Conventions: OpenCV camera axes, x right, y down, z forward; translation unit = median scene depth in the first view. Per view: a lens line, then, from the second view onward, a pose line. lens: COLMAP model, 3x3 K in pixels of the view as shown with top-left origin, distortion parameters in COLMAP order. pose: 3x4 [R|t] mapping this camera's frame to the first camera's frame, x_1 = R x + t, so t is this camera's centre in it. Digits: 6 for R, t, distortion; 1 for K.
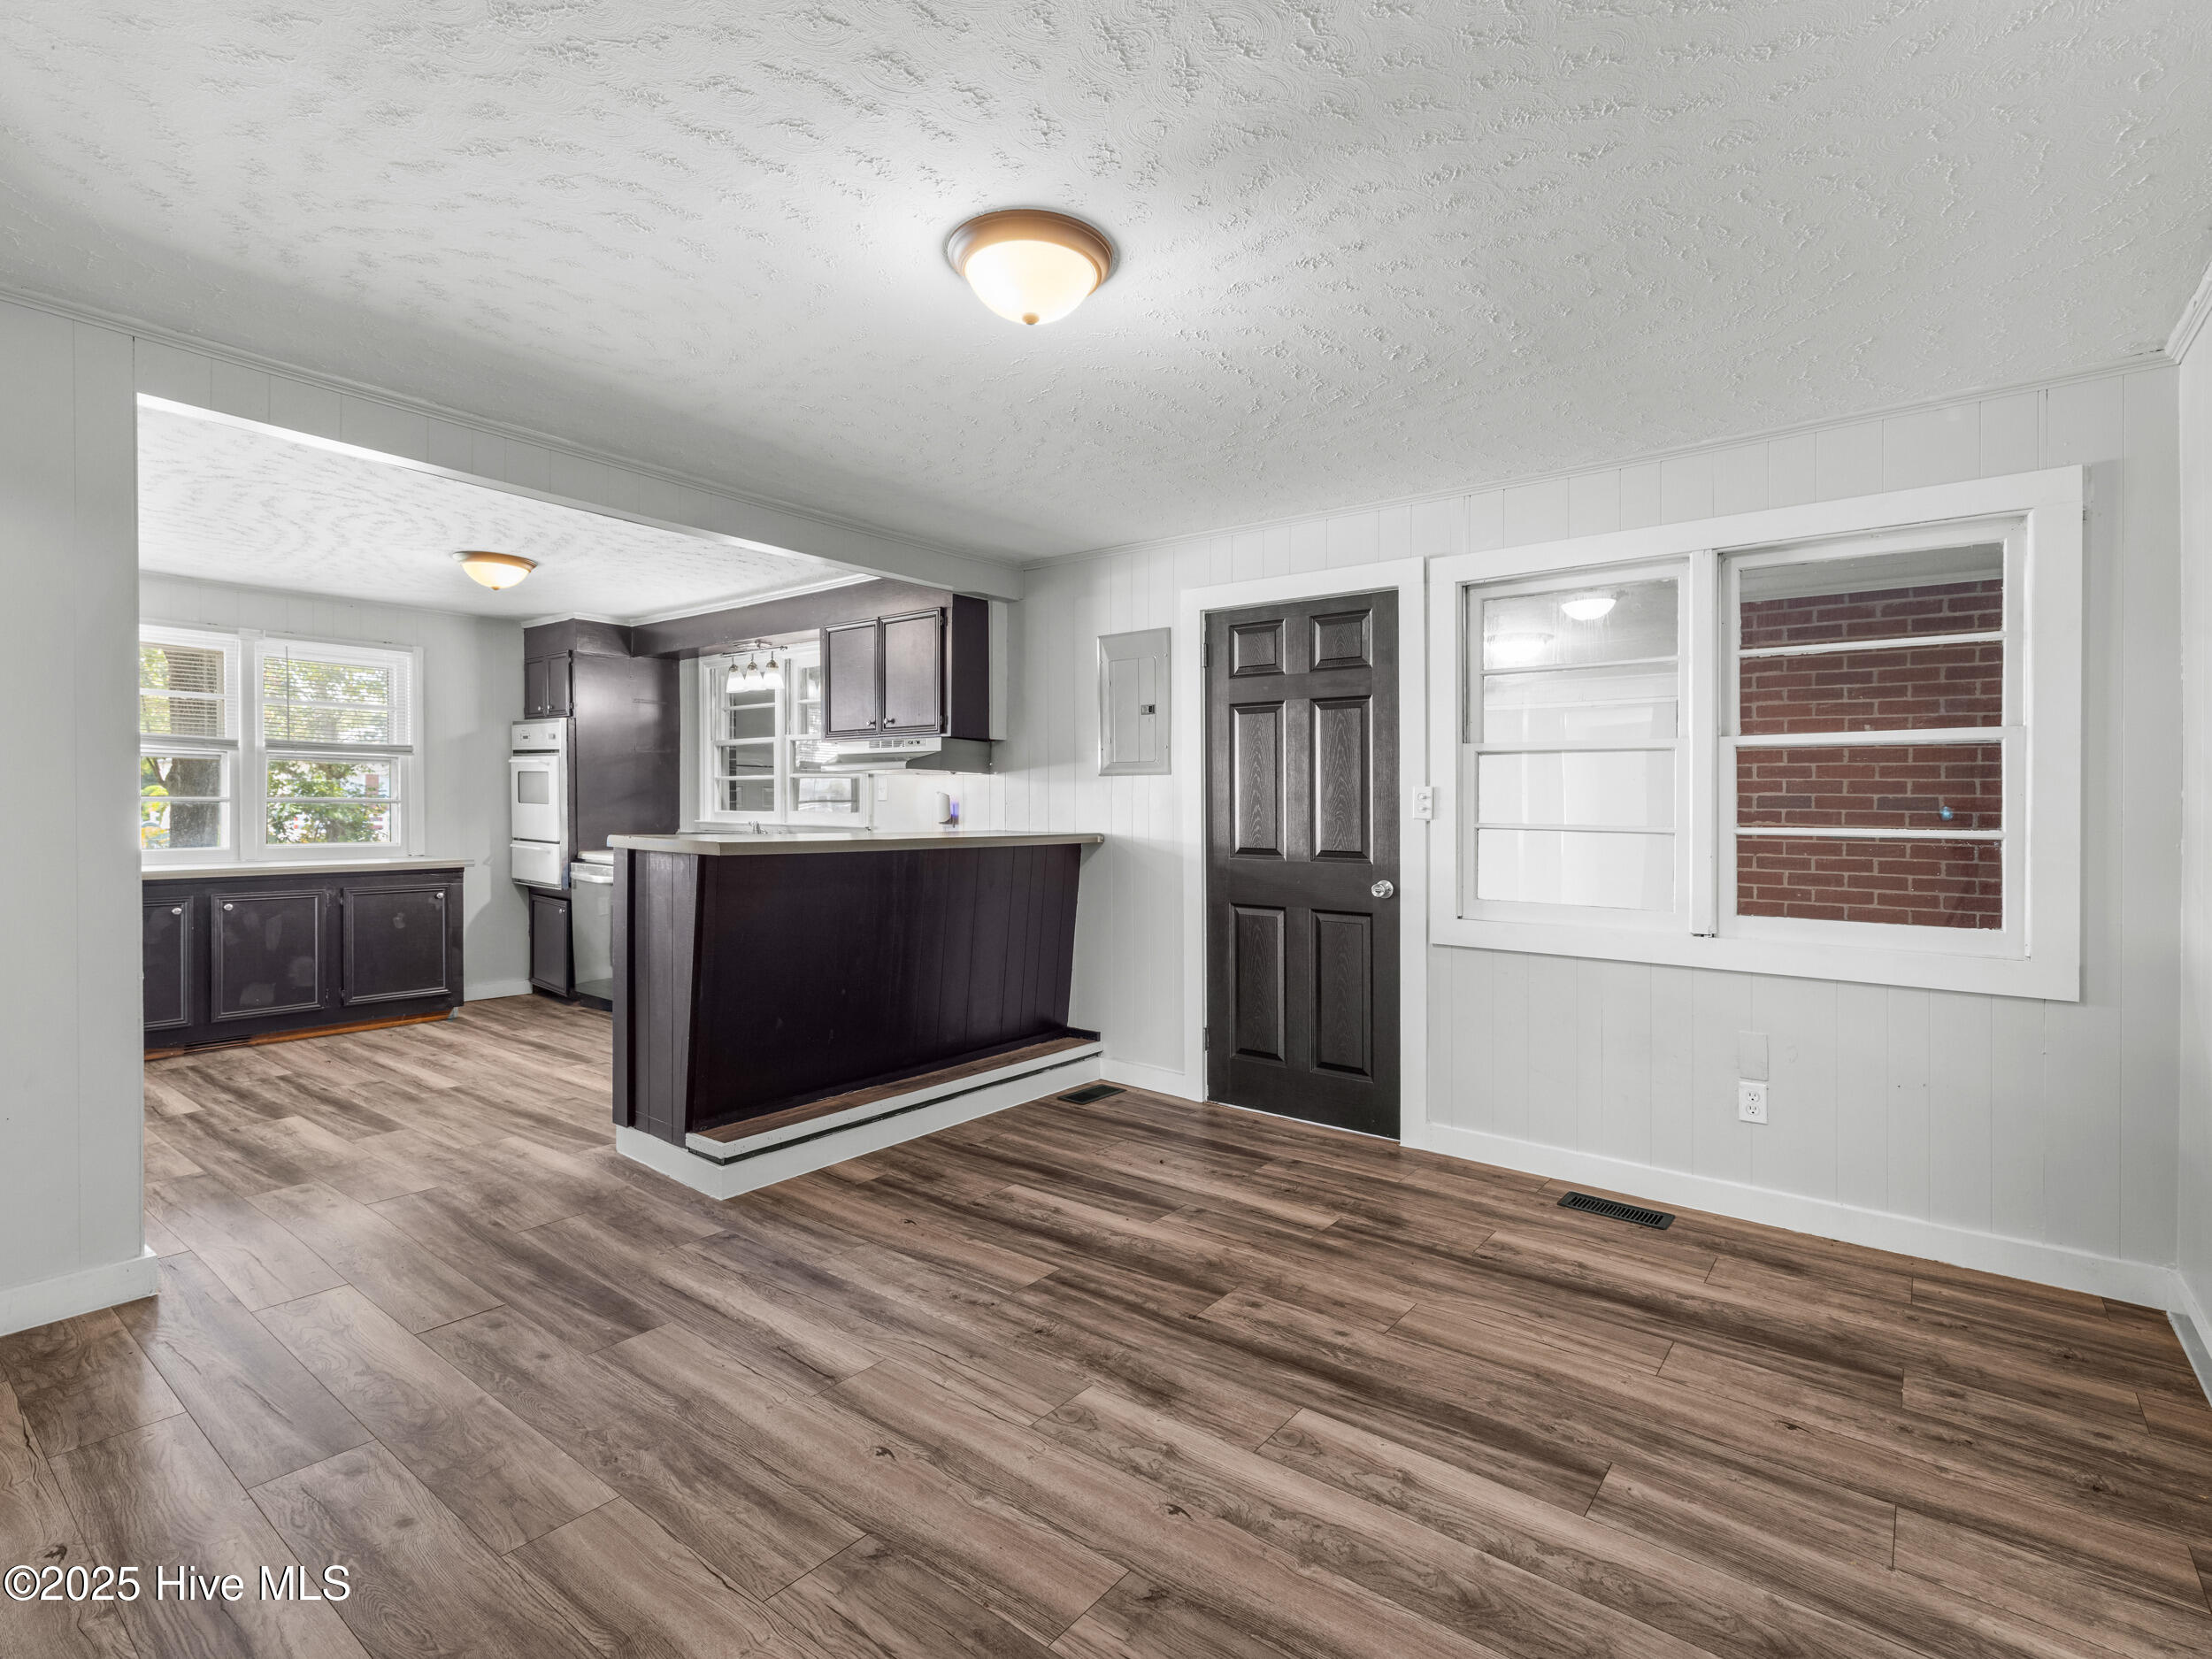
lens RADIAL K [[1054.5, 0, 1124.6], [0, 1054.5, 828.2], [0, 0, 1]] dist [0.000996, 0.000625]
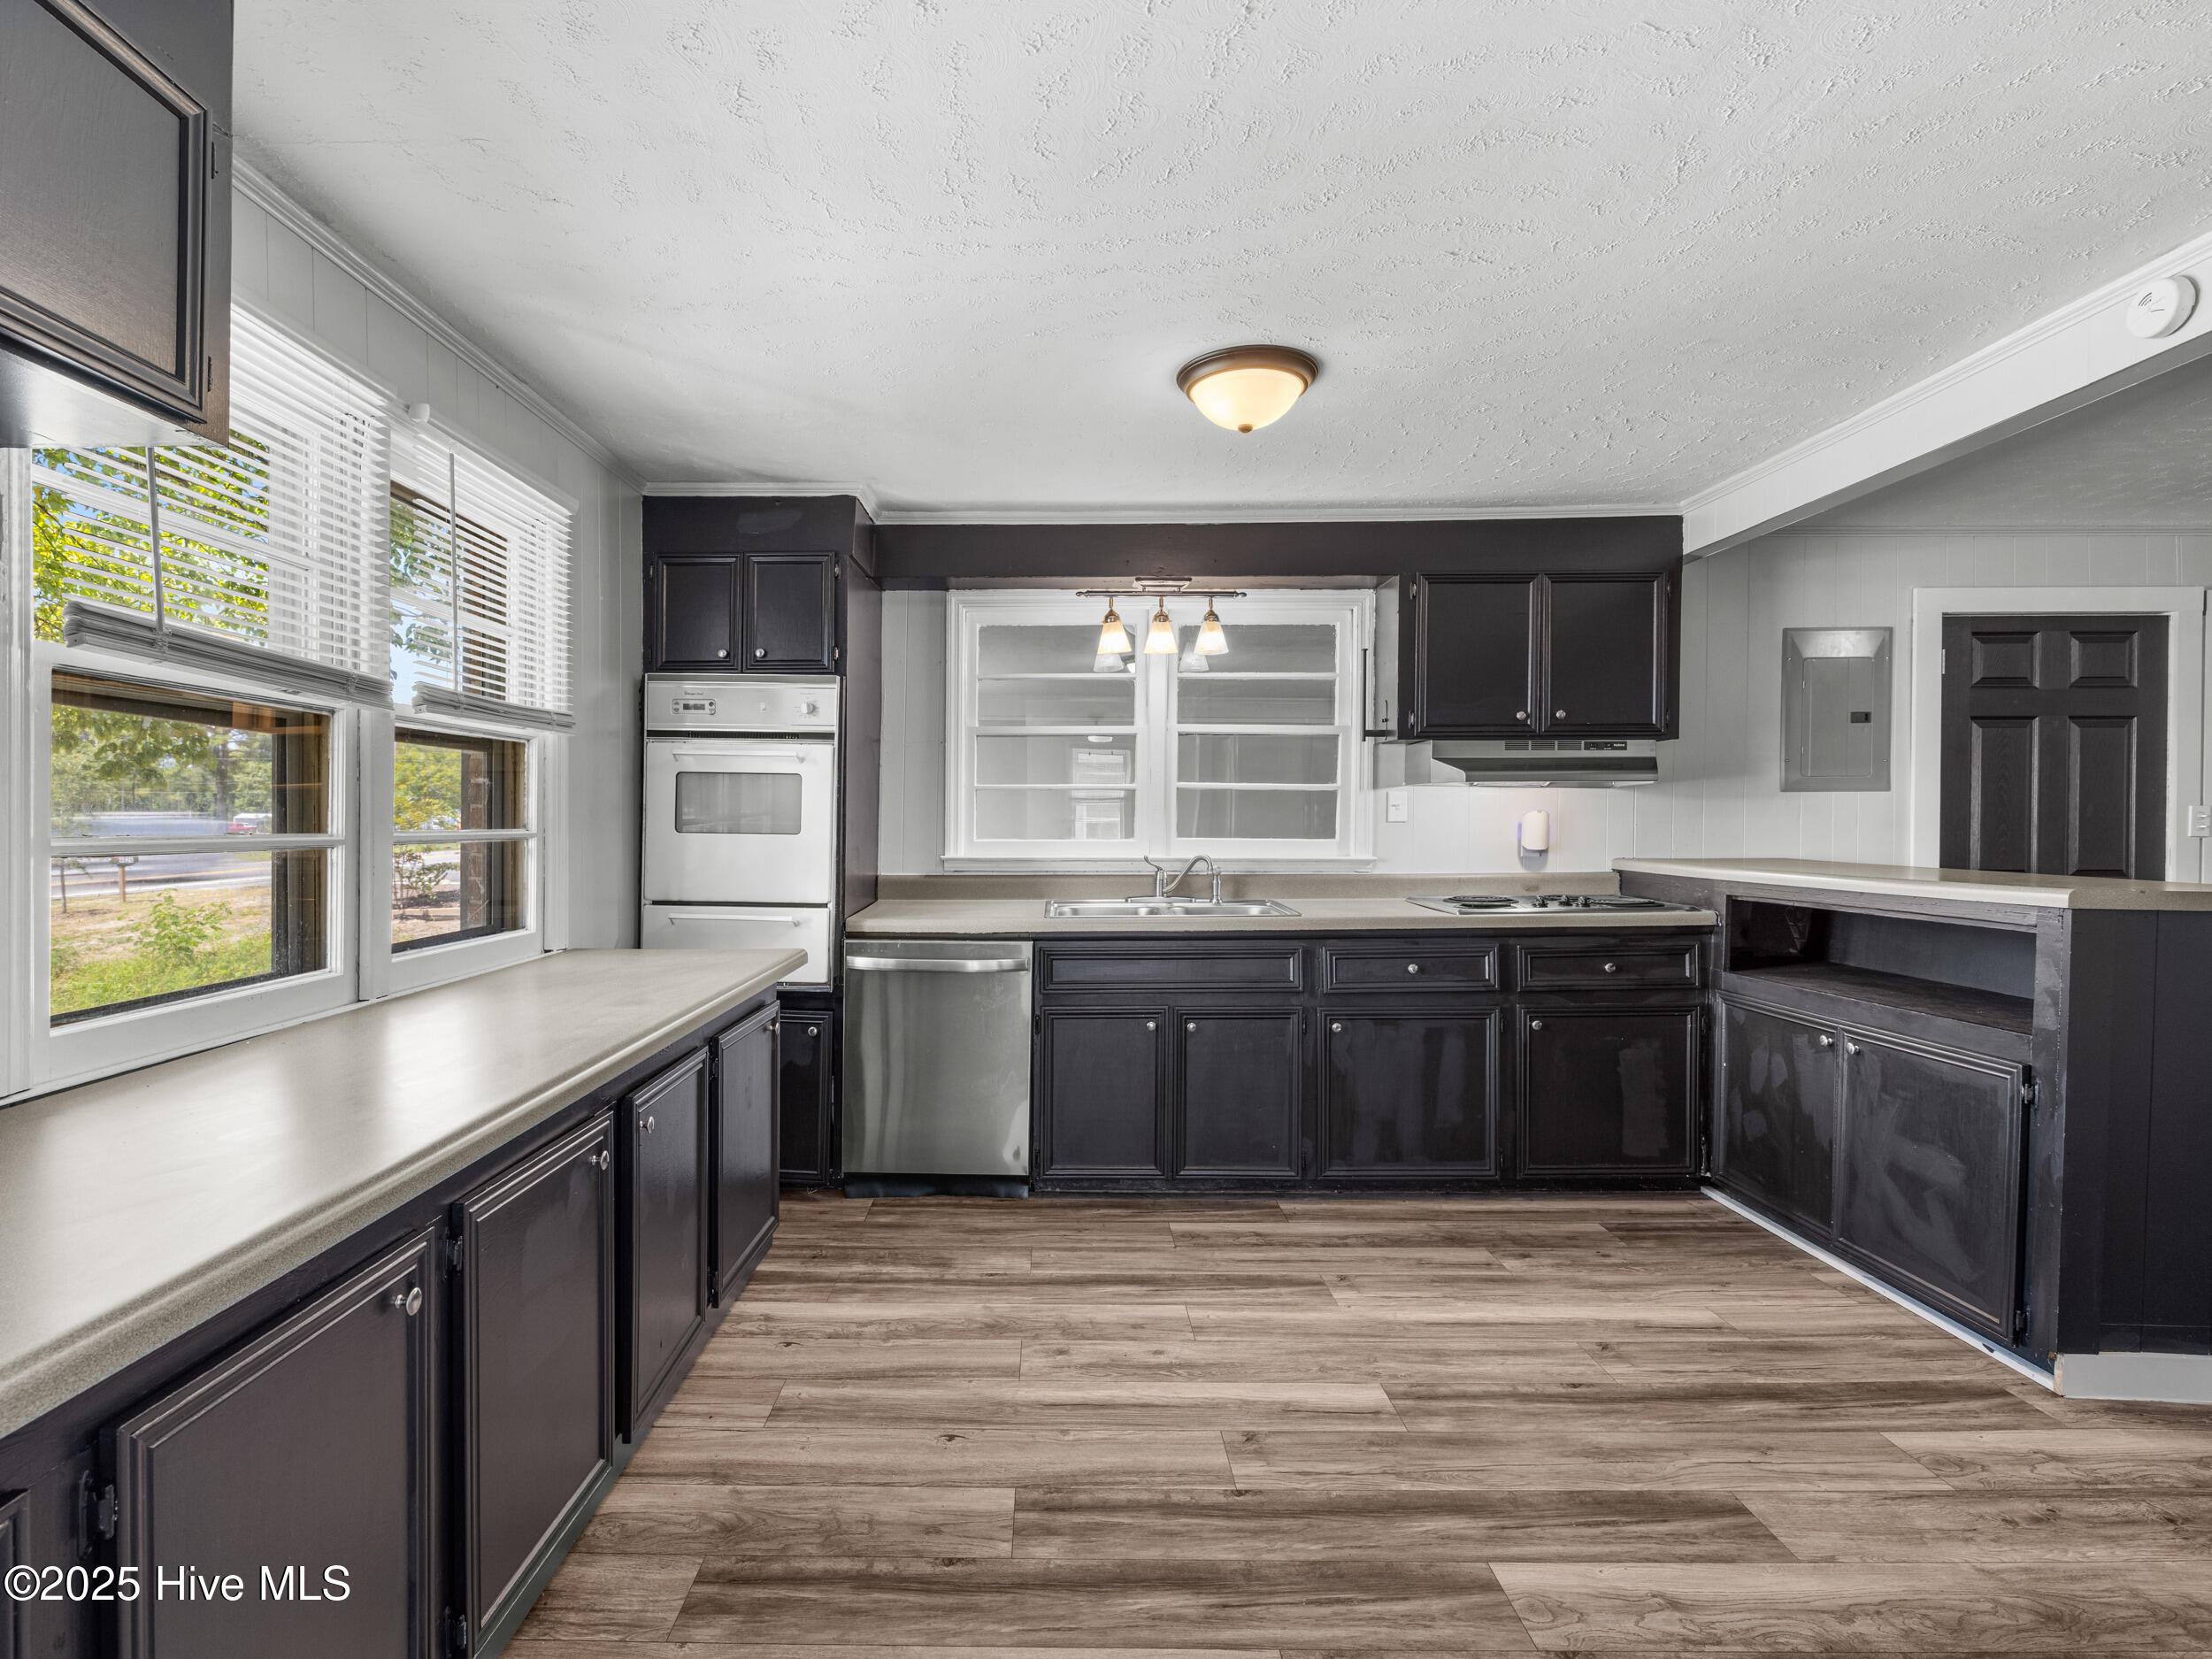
lens RADIAL K [[1089.4, 0, 1025.0], [0, 1089.4, 826.5], [0, 0, 1]] dist [0.001404, -0.000238]
pose [[0.812155, -0.011800, 0.583323, -0.579344], [0.017106, 0.999847, -0.003591, -0.015990], [-0.583191, 0.012895, 0.812232, 0.358117]]
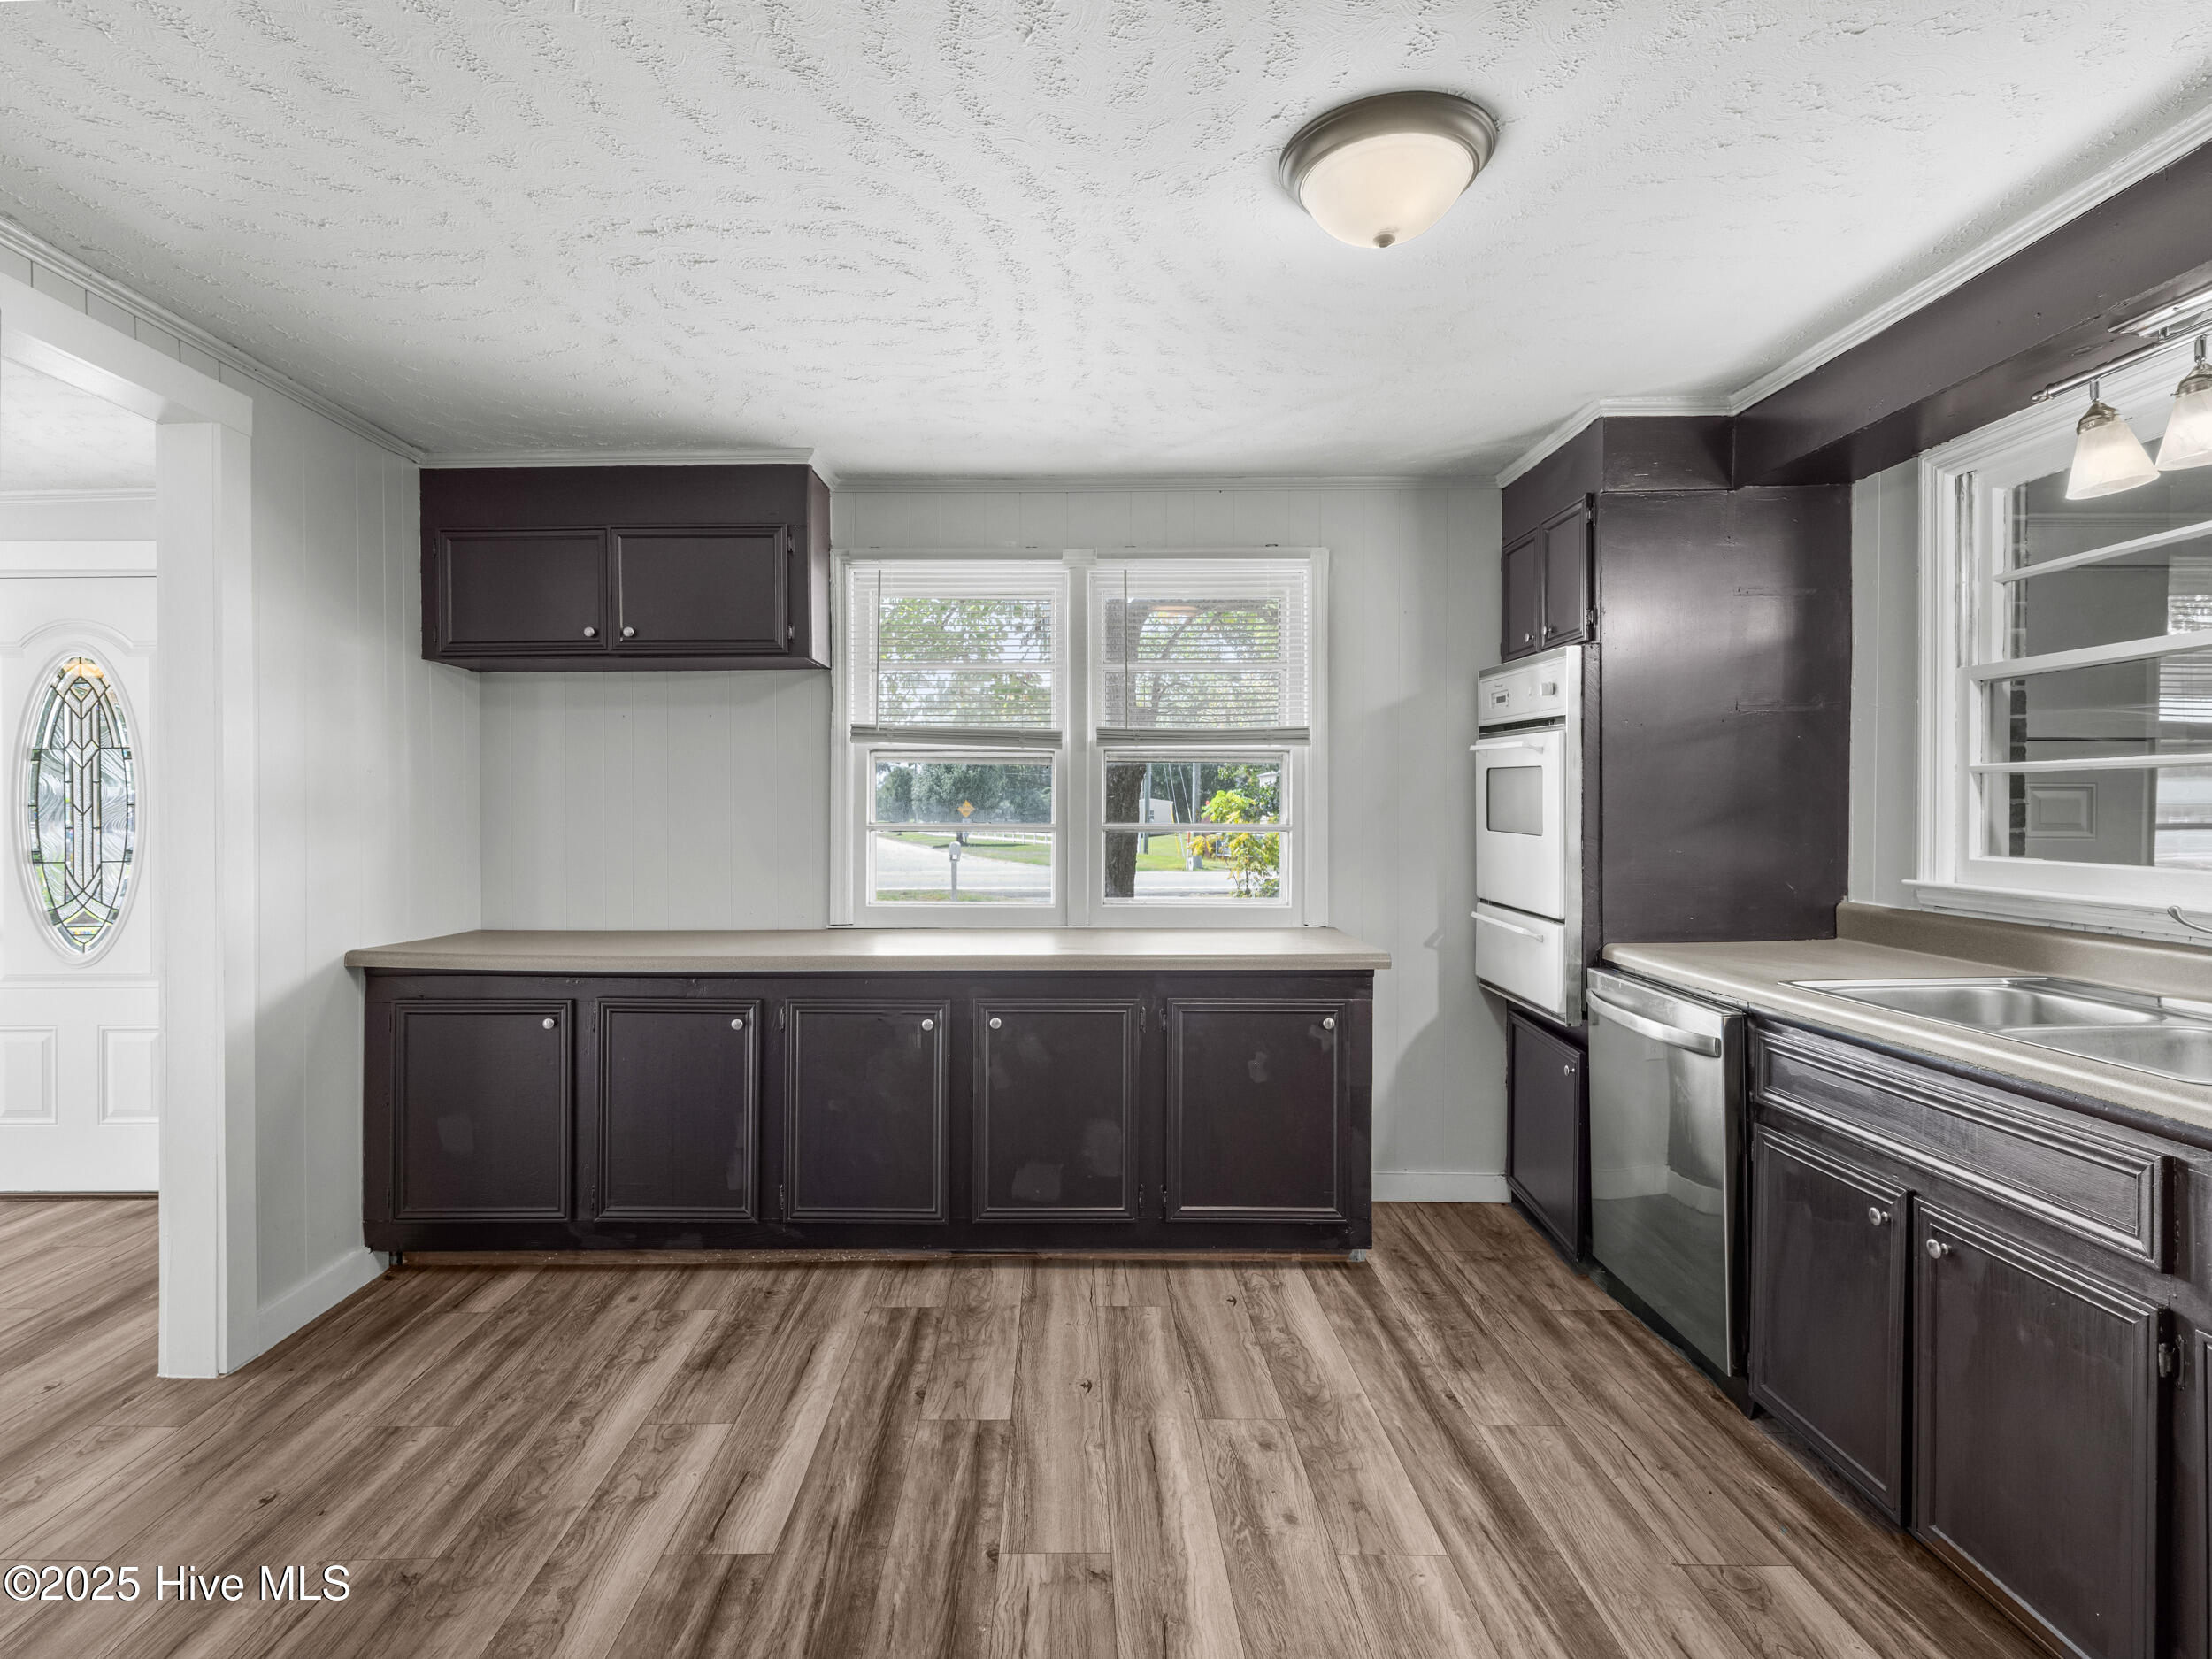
lens RADIAL K [[1089.4, 0, 1069.5], [0, 1089.4, 821.3], [0, 0, 1]] dist [0.001404, -0.000238]
pose [[0.601336, 0.002914, -0.798991, -0.213542], [-0.010353, 0.999938, -0.004146, -0.018692], [0.798929, 0.010765, 0.601328, 0.404405]]
